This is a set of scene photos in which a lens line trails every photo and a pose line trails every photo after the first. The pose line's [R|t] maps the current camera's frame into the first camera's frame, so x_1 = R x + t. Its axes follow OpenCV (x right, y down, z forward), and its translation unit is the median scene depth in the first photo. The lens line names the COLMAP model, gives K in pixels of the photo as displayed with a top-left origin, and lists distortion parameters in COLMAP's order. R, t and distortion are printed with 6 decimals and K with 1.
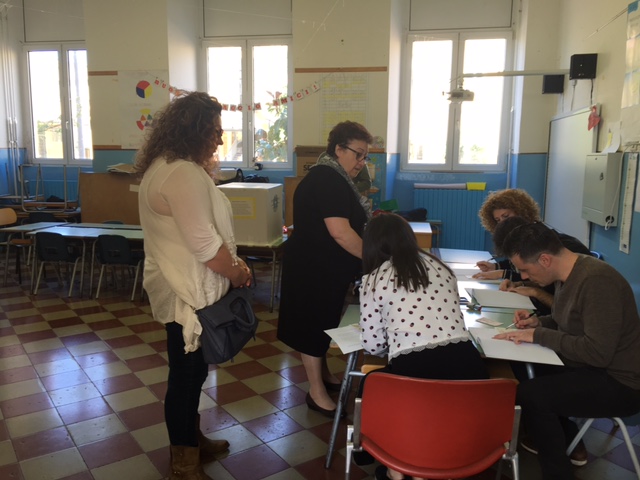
lens RADIAL K [[534.4, 0, 321.1], [0, 534.4, 240.5], [0, 0, 1]] dist [0.004313, -0.061444]
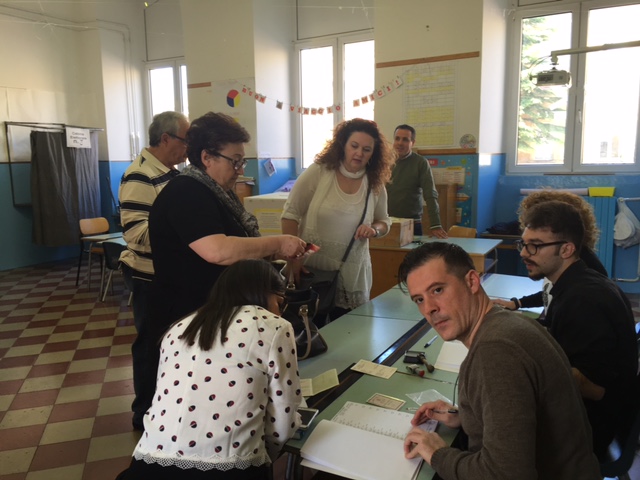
lens RADIAL K [[534.4, 0, 315.2], [0, 534.4, 240.2], [0, 0, 1]] dist [0.004313, -0.061444]
pose [[0.942398, 0.018348, -0.333990, 0.153265], [-0.020801, 0.999777, -0.003771, -0.017452], [0.333847, 0.010502, 0.942569, 0.112788]]
